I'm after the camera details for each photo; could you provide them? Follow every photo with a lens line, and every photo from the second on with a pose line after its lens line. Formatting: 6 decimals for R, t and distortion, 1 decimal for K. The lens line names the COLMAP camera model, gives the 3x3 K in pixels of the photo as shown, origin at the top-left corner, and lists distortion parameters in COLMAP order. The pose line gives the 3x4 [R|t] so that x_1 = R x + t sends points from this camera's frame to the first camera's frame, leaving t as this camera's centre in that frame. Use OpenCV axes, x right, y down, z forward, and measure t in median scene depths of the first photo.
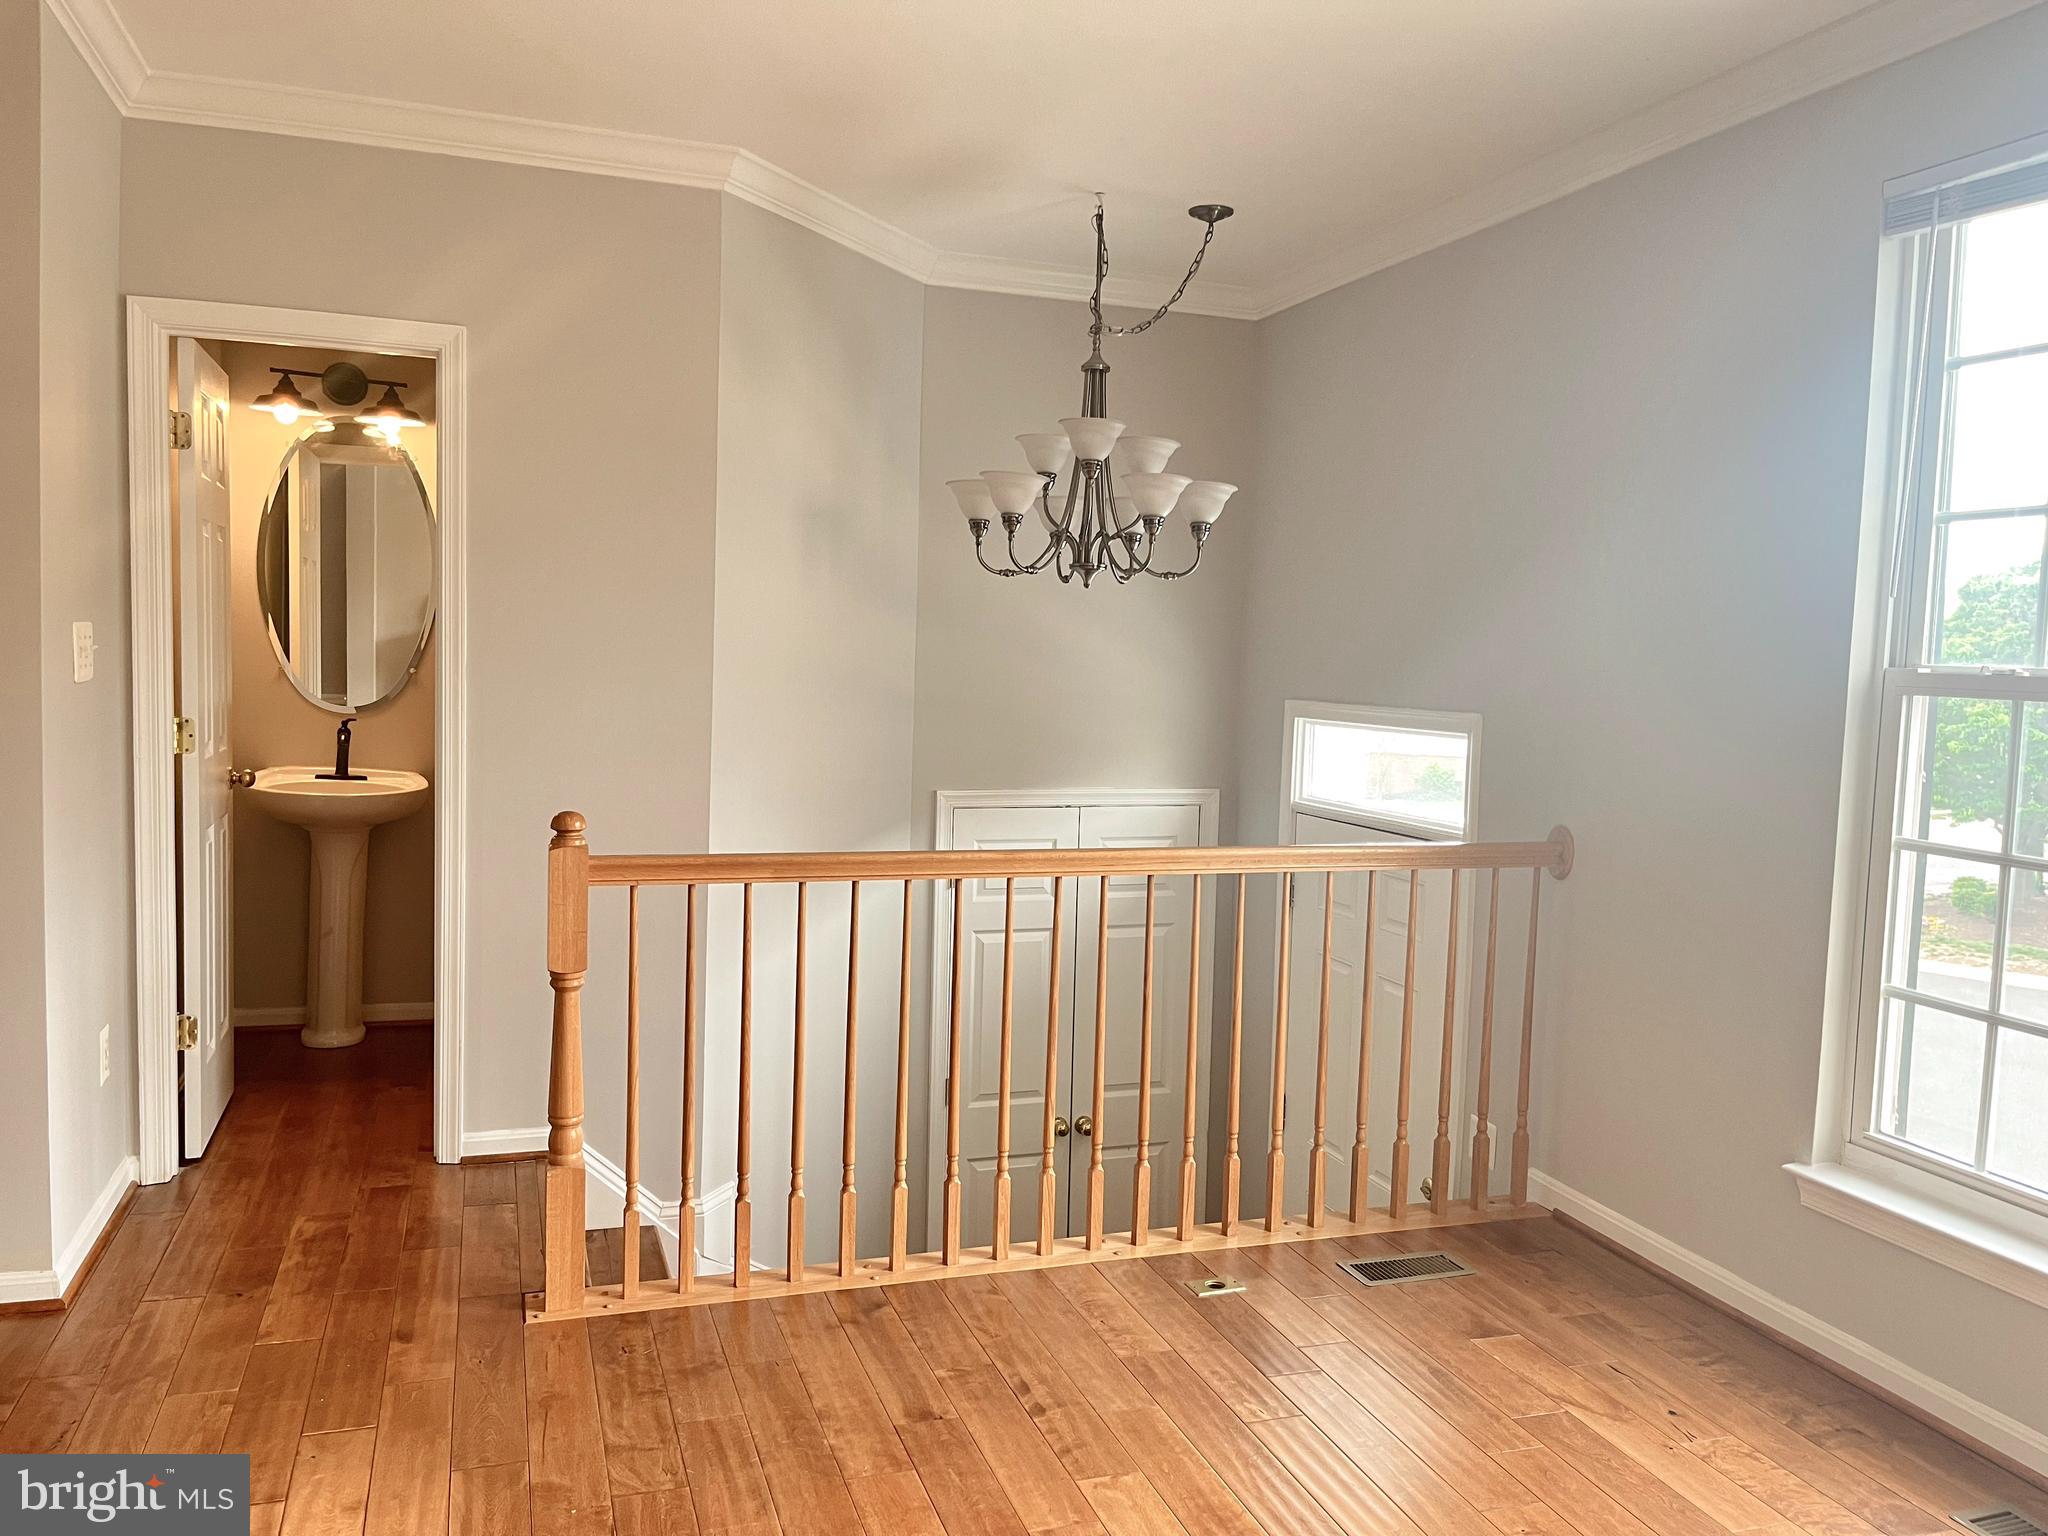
lens RADIAL K [[1547.8, 0, 1015.6], [0, 1547.8, 779.4], [0, 0, 1]] dist [0.059641, -0.069286]
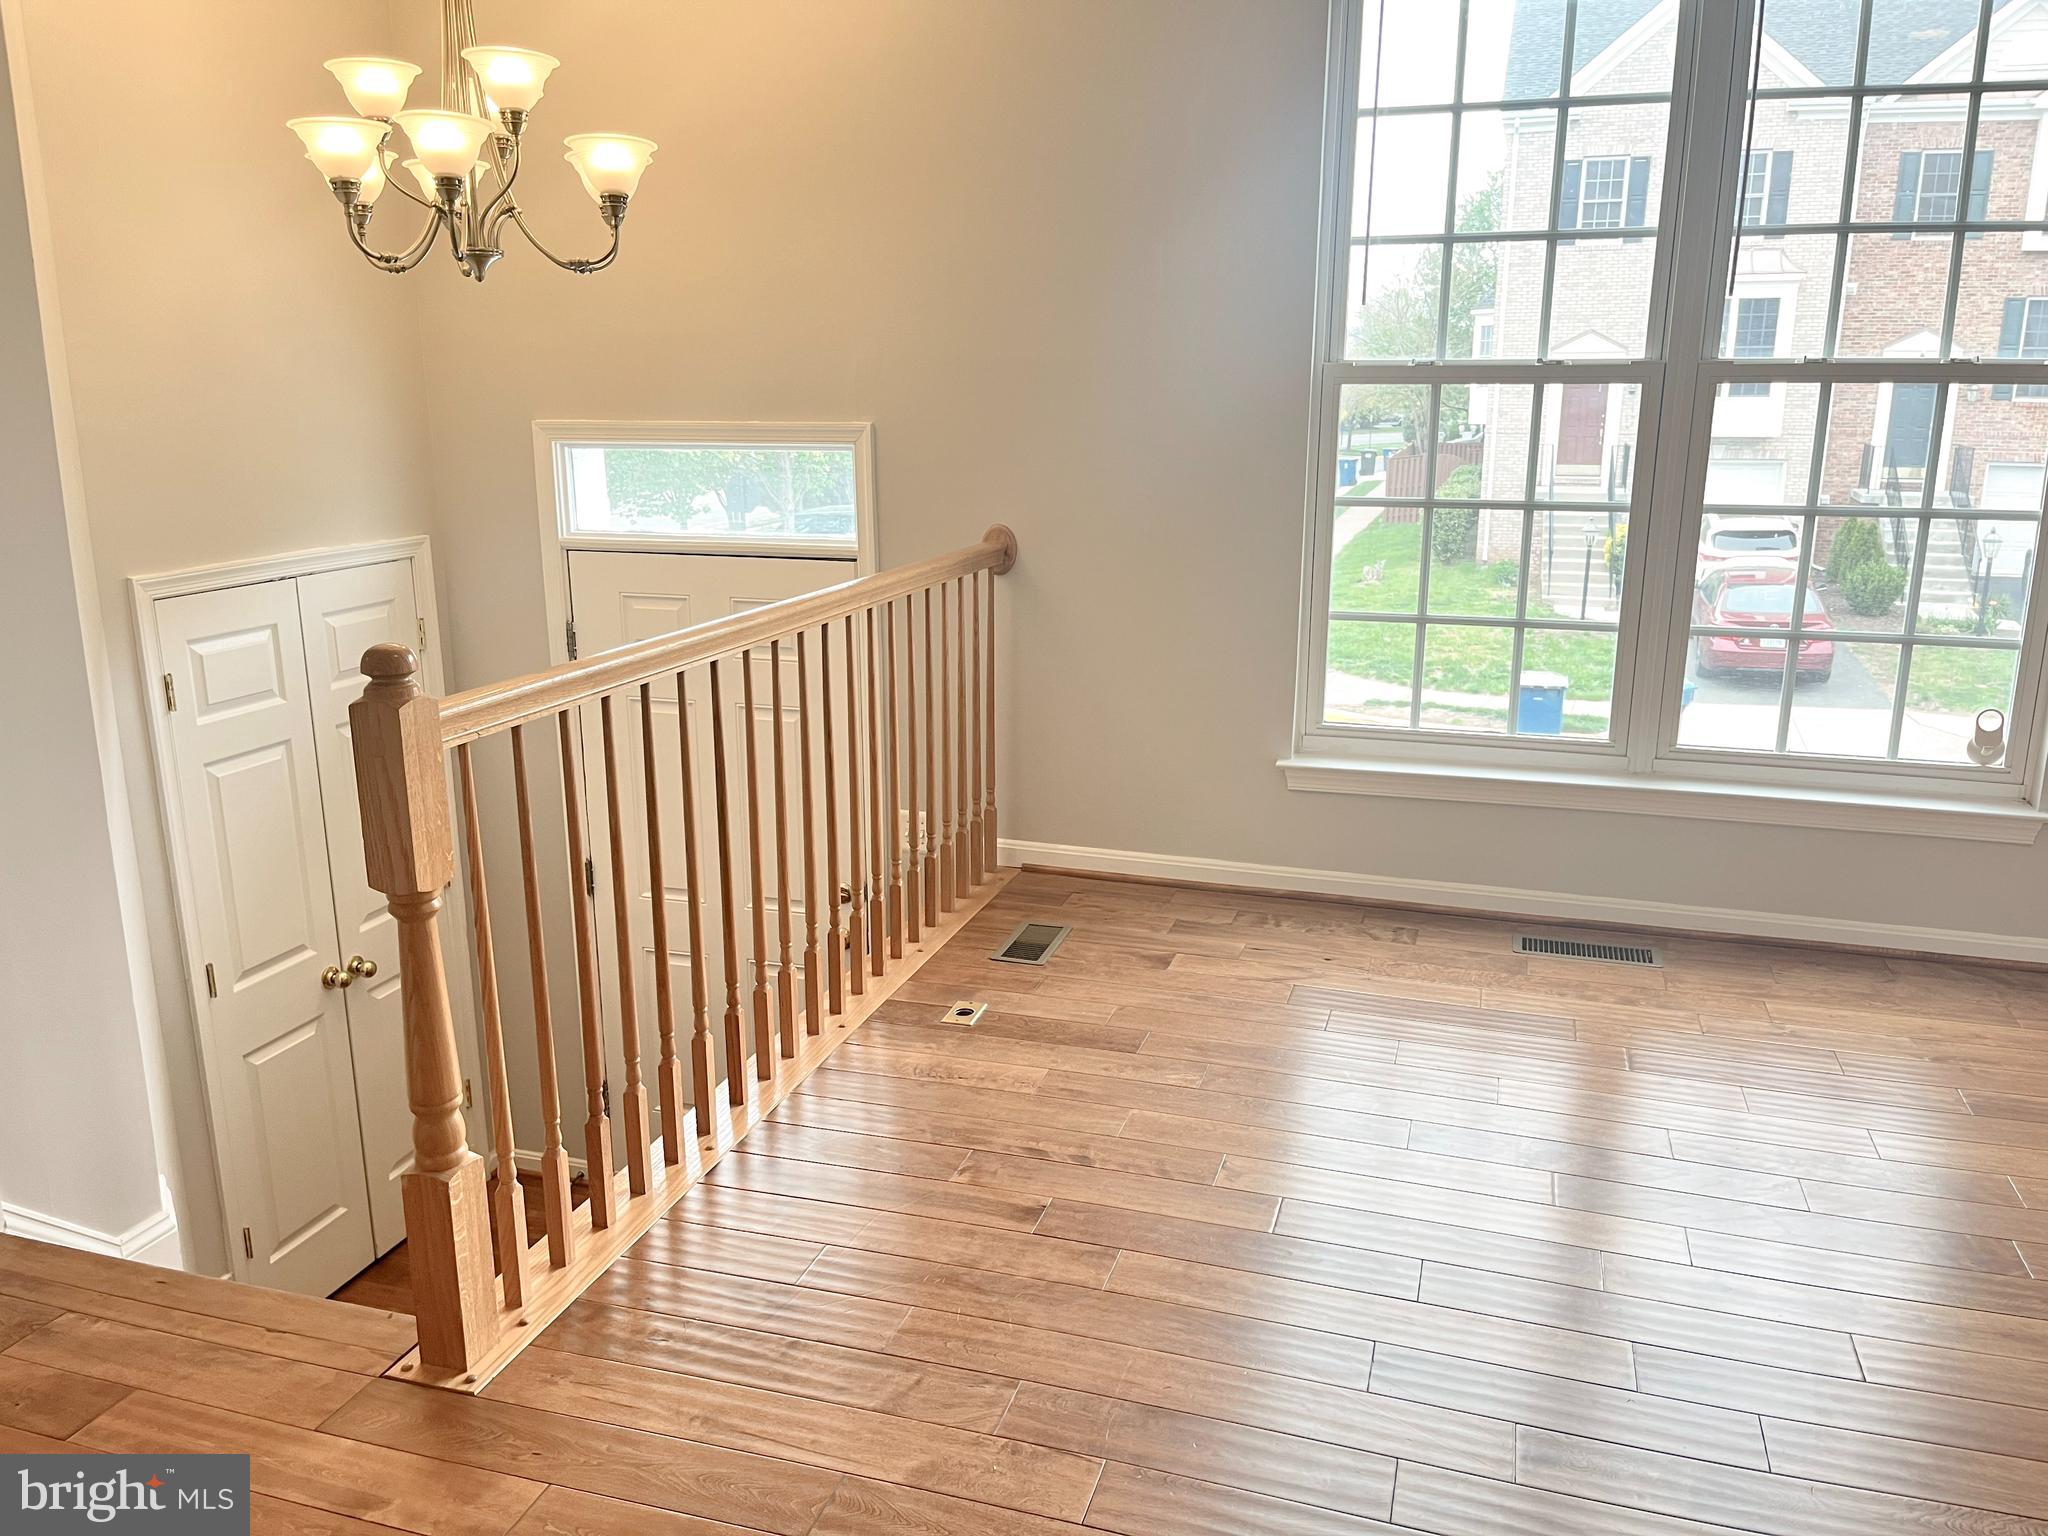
lens RADIAL K [[1547.8, 0, 1015.6], [0, 1547.8, 779.4], [0, 0, 1]] dist [0.059641, -0.069286]
pose [[0.587254, -0.228628, 0.776442, -0.609947], [0.086473, 0.971509, 0.220663, -0.040441], [-0.804770, -0.062444, 0.590293, 0.401846]]
